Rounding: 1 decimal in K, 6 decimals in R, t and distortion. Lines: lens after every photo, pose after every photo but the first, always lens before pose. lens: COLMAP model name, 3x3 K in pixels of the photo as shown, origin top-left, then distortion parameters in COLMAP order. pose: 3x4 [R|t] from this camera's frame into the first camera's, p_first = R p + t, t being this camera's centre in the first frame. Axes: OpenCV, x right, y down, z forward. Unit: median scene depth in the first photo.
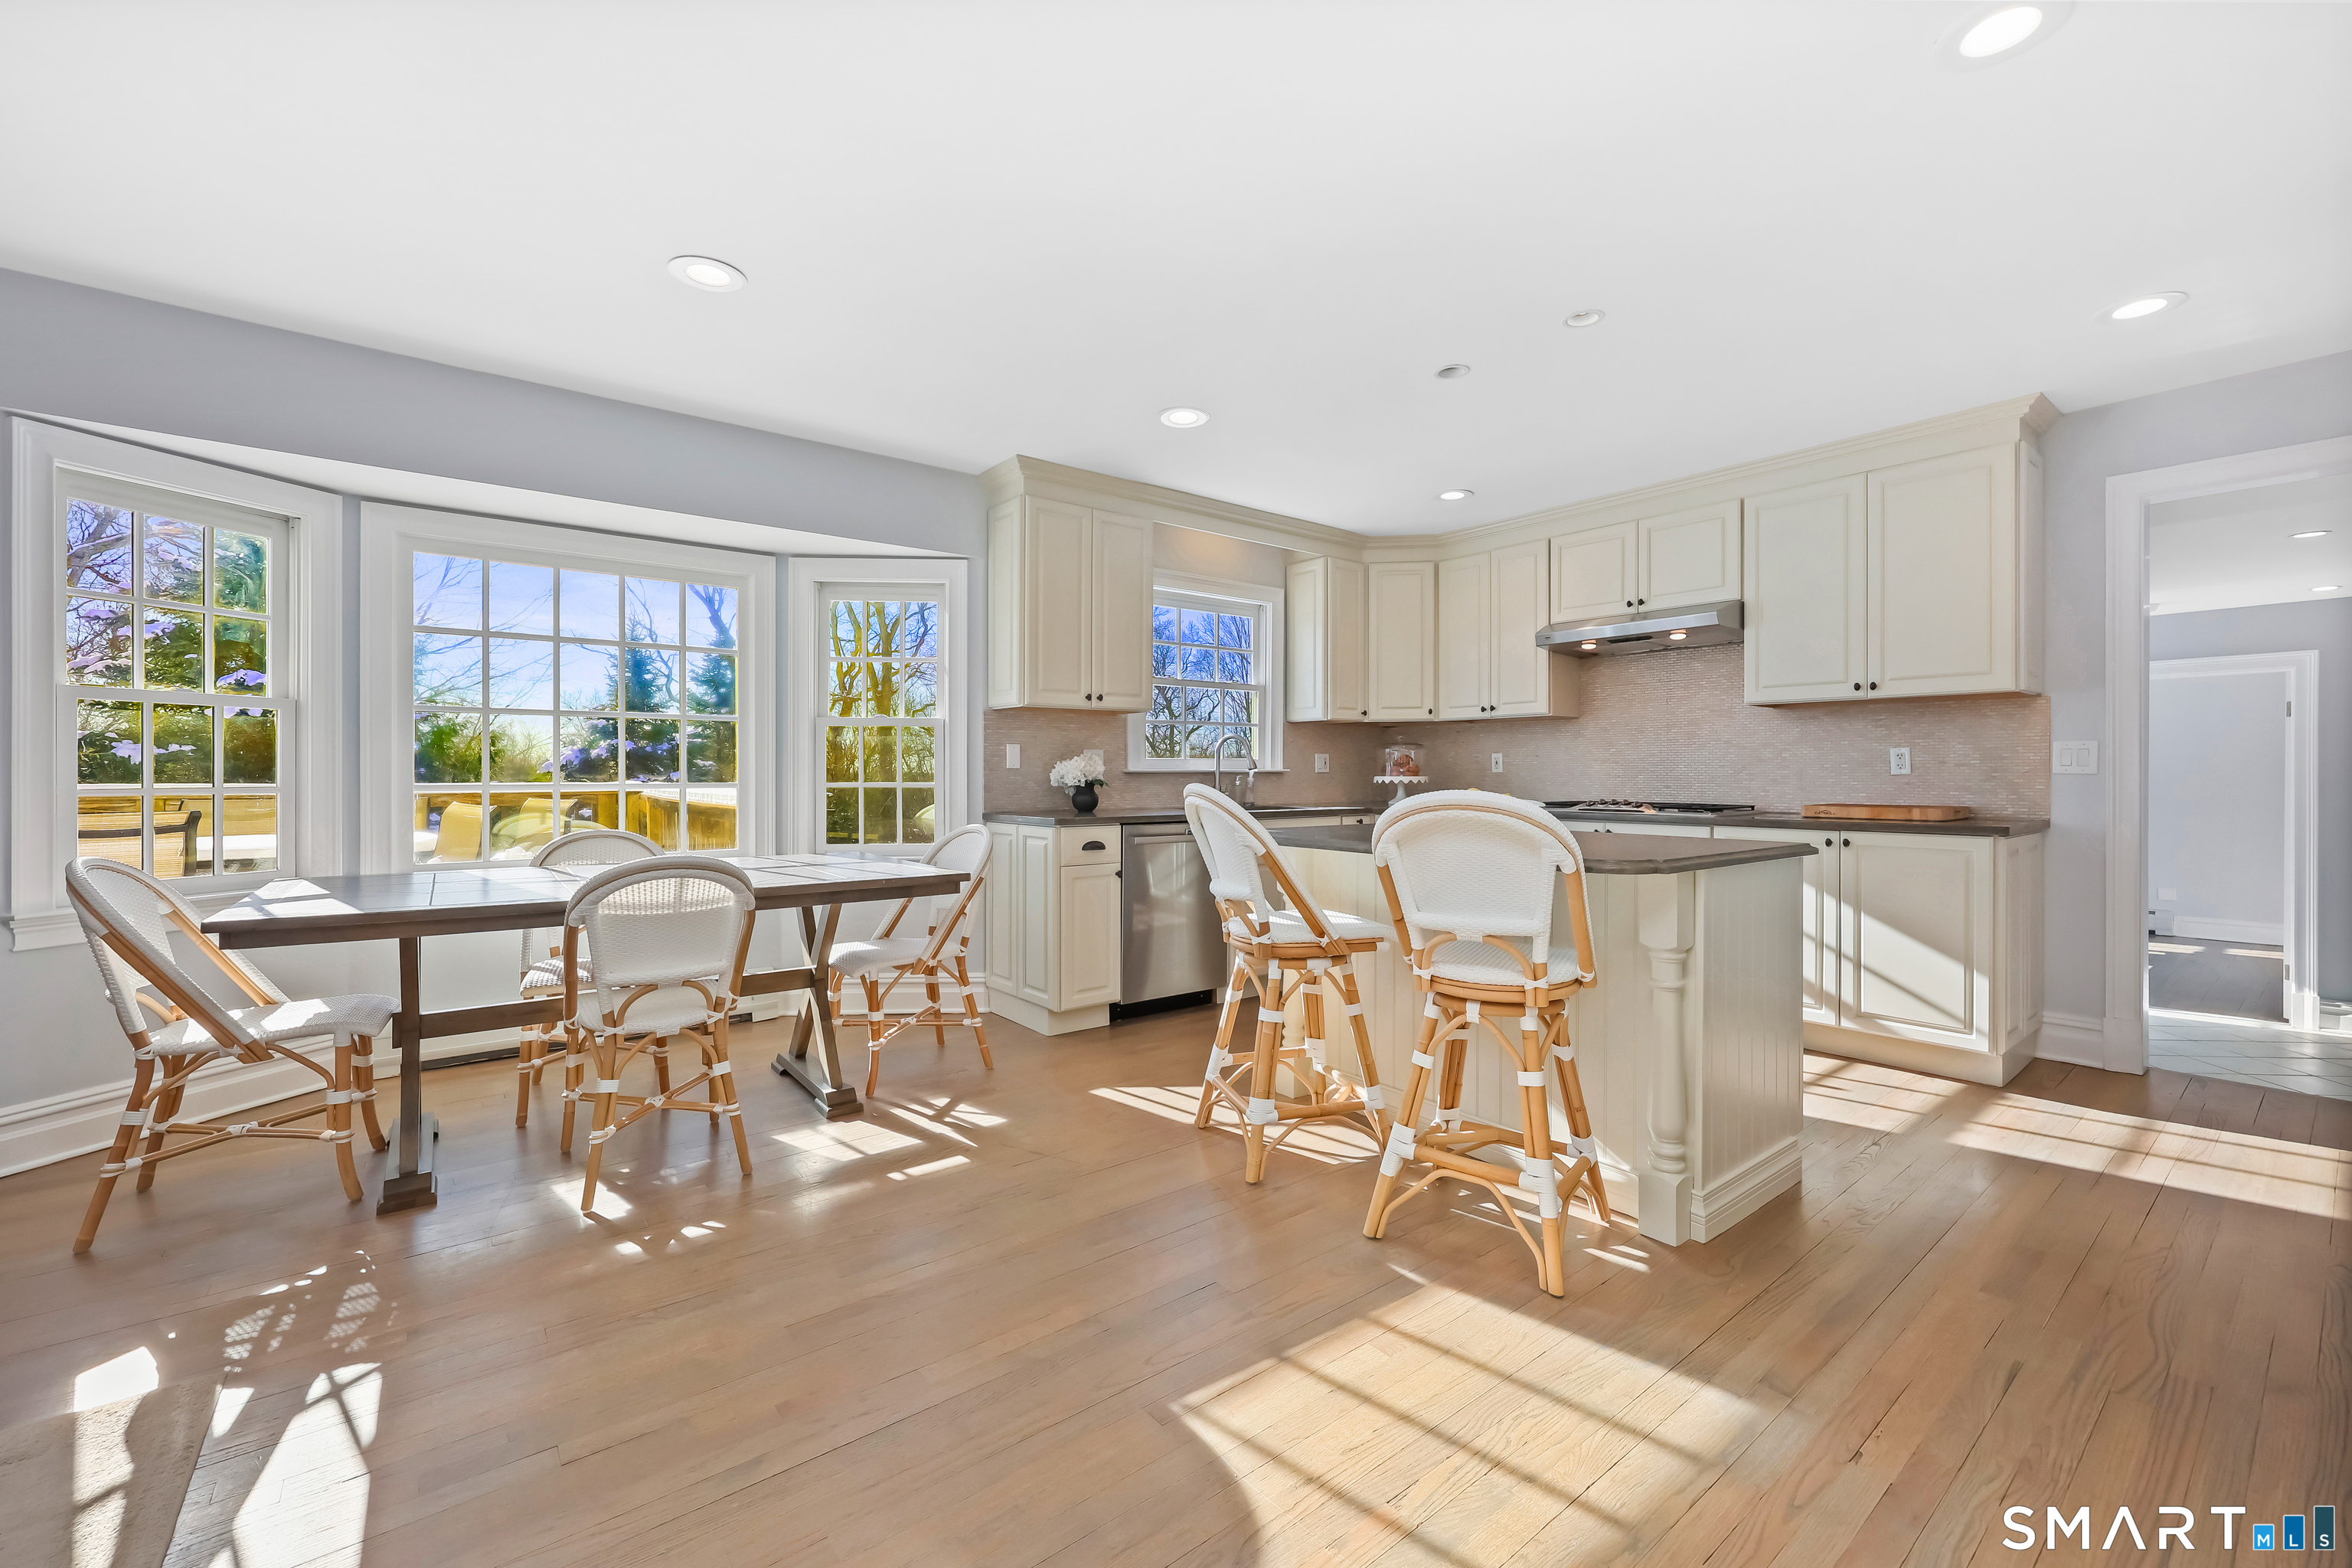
lens RADIAL K [[946.7, 0, 1156.6], [0, 946.7, 766.7], [0, 0, 1]] dist [0.000756, 0.000708]
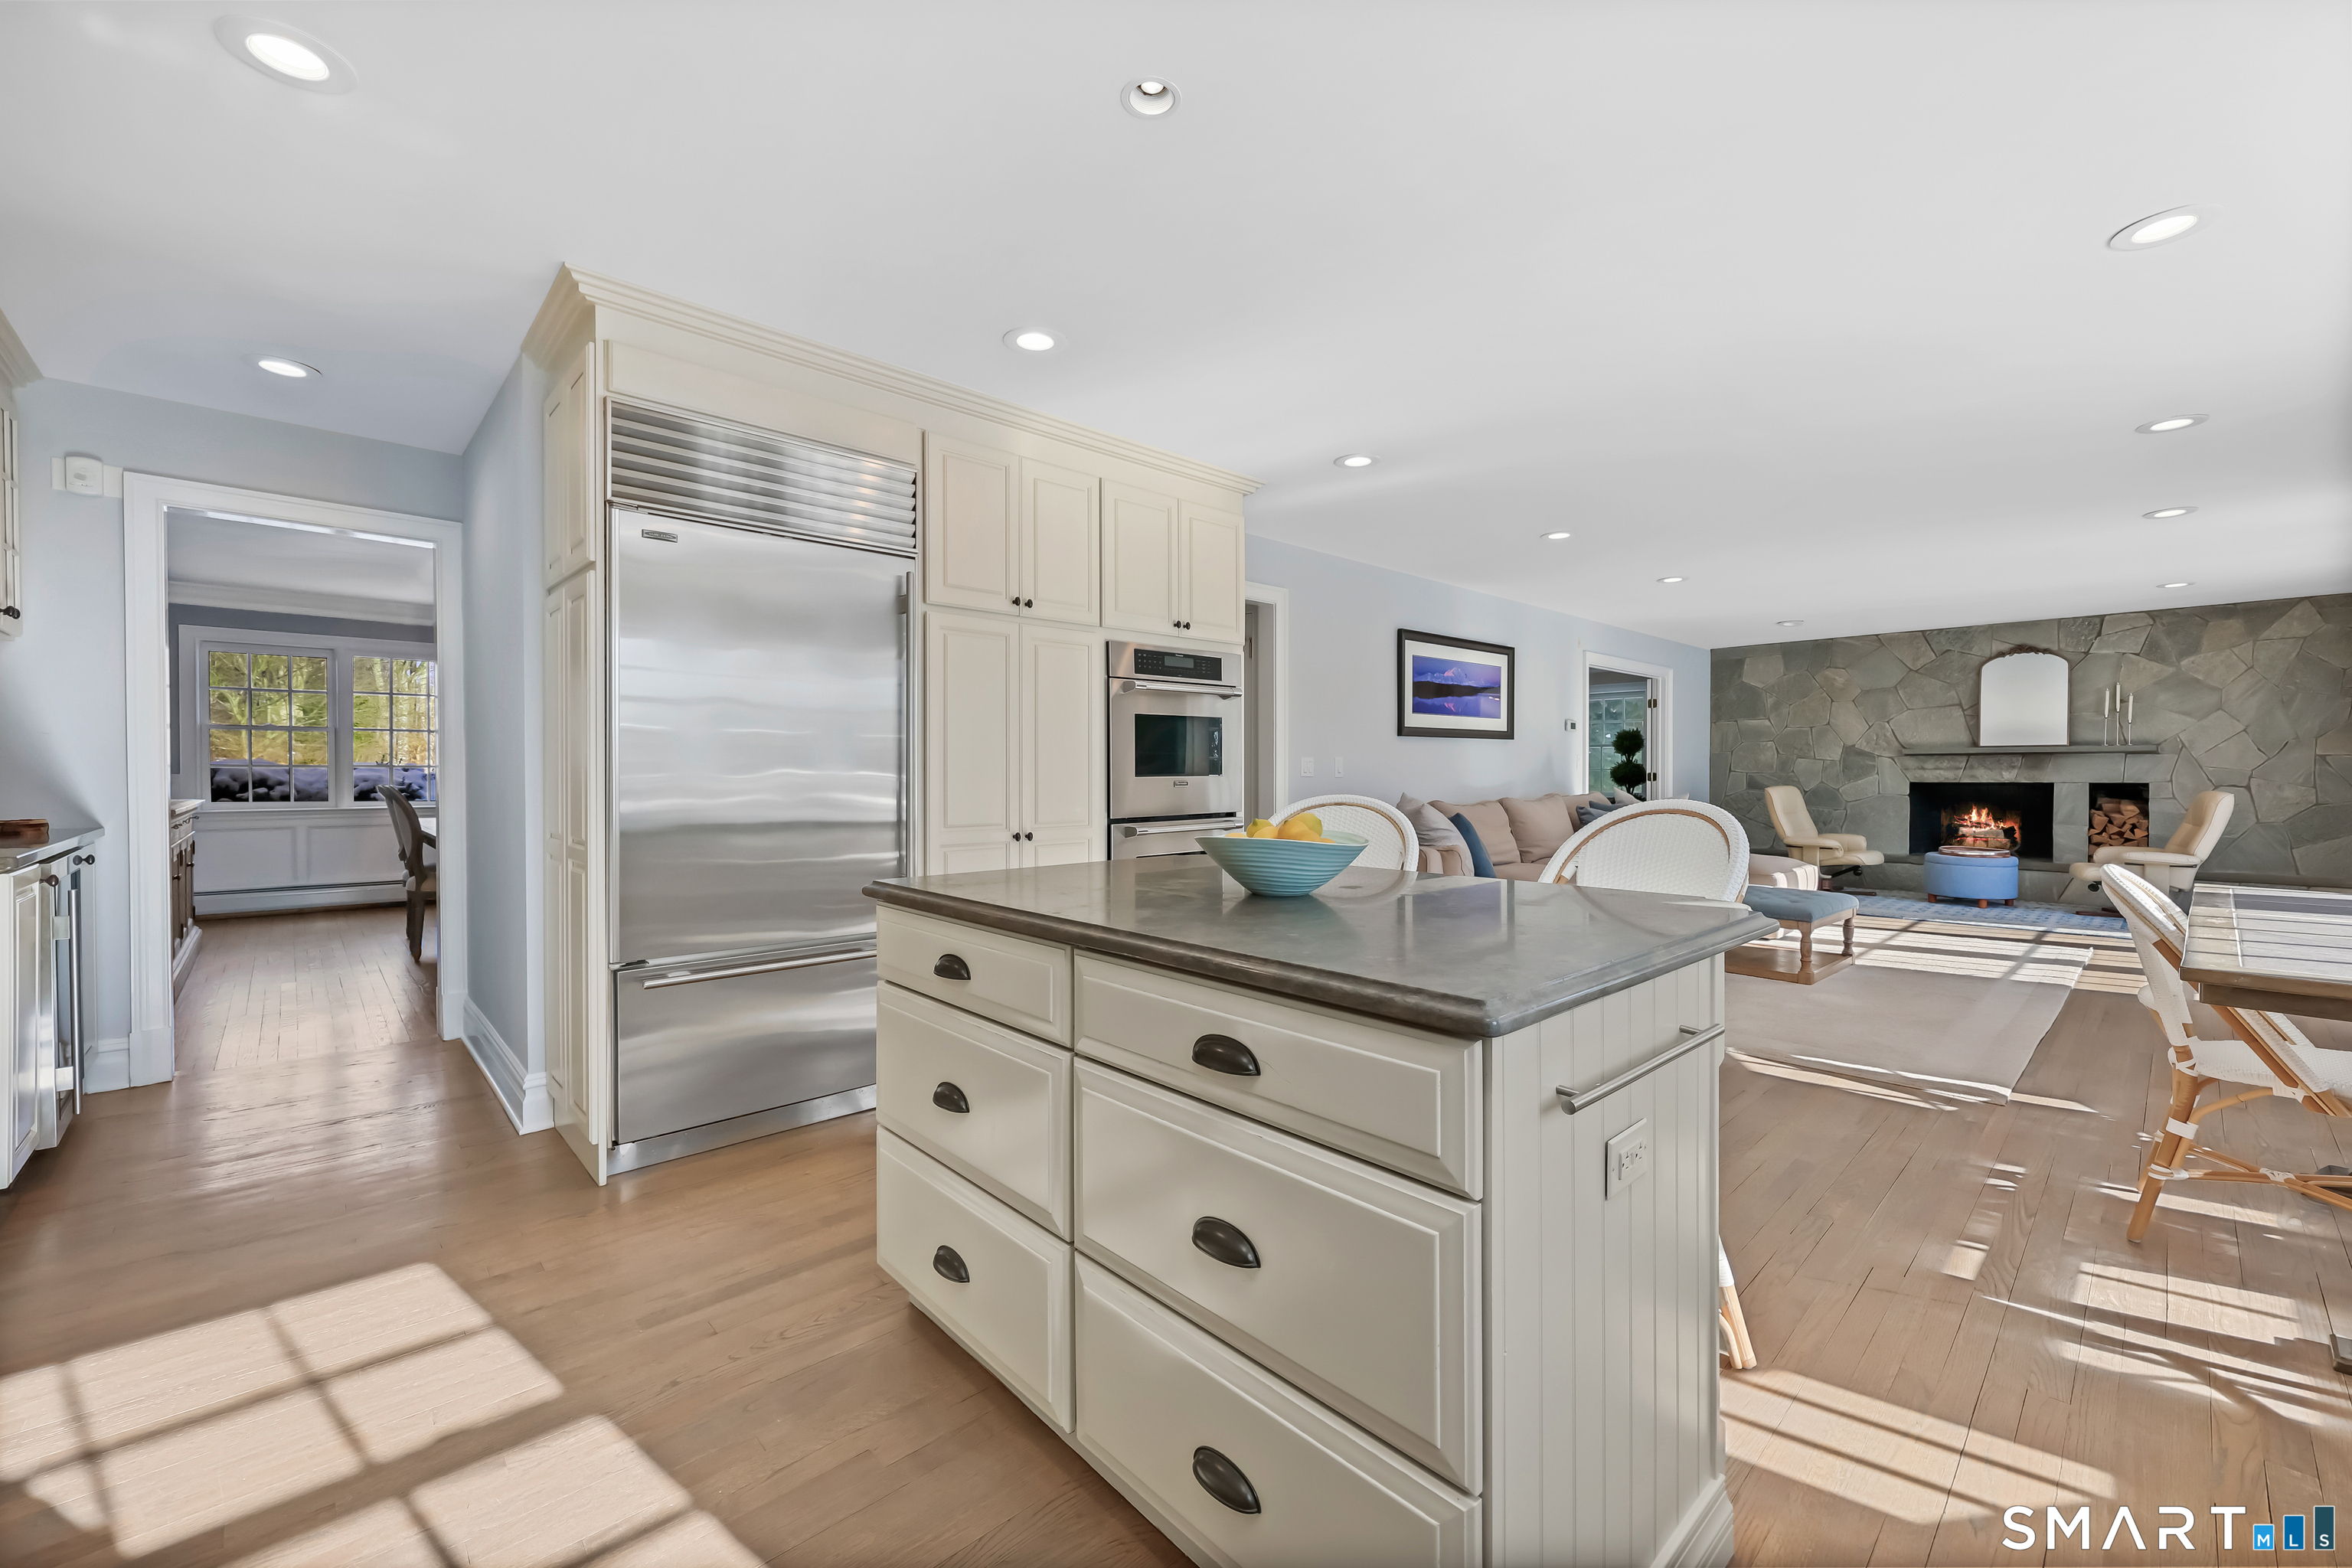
lens RADIAL K [[946.7, 0, 1181.5], [0, 946.7, 777.9], [0, 0, 1]] dist [0.000756, 0.000708]
pose [[-0.995314, -0.000443, -0.096699, 0.331065], [-0.000326, 0.999999, -0.001221, 0.001469], [0.096699, -0.001184, -0.995313, 1.108260]]
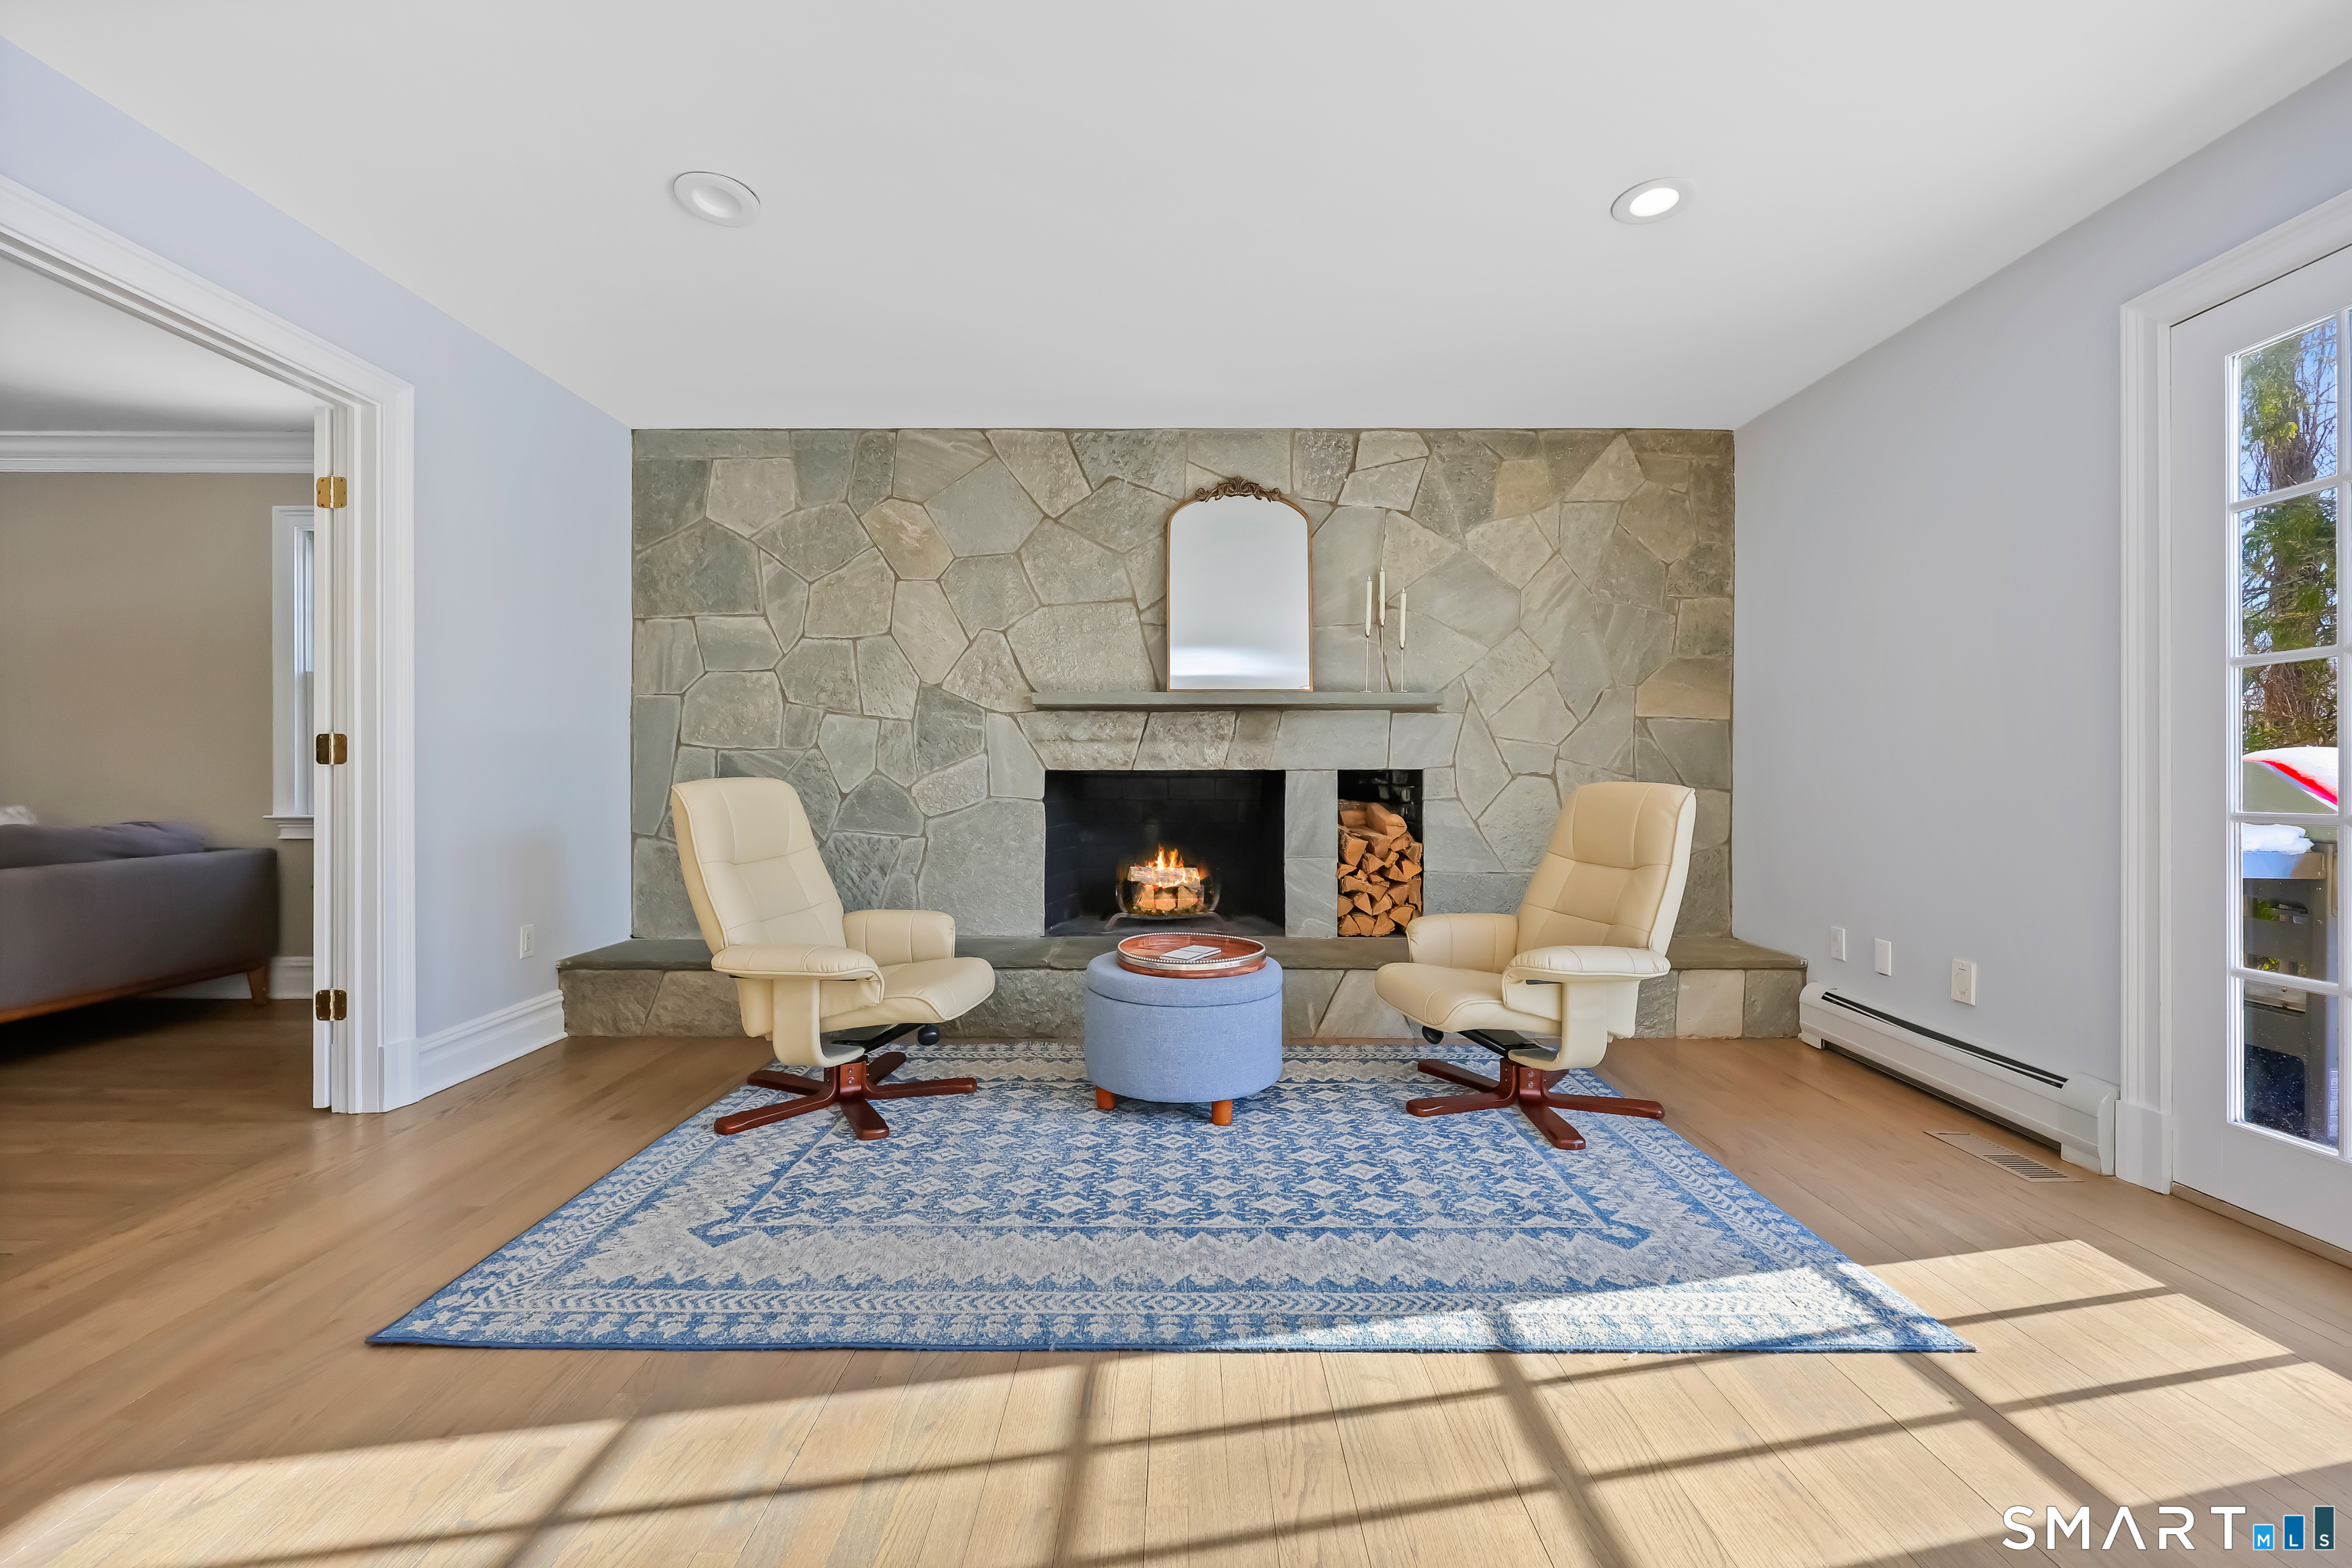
lens RADIAL K [[946.7, 0, 1172.1], [0, 946.7, 779.1], [0, 0, 1]] dist [0.000756, 0.000708]
pose [[-0.617347, -0.002607, -0.786687, -0.869092], [0.003806, 0.999973, -0.006301, 0.023319], [0.786682, -0.006884, -0.617320, -0.202229]]
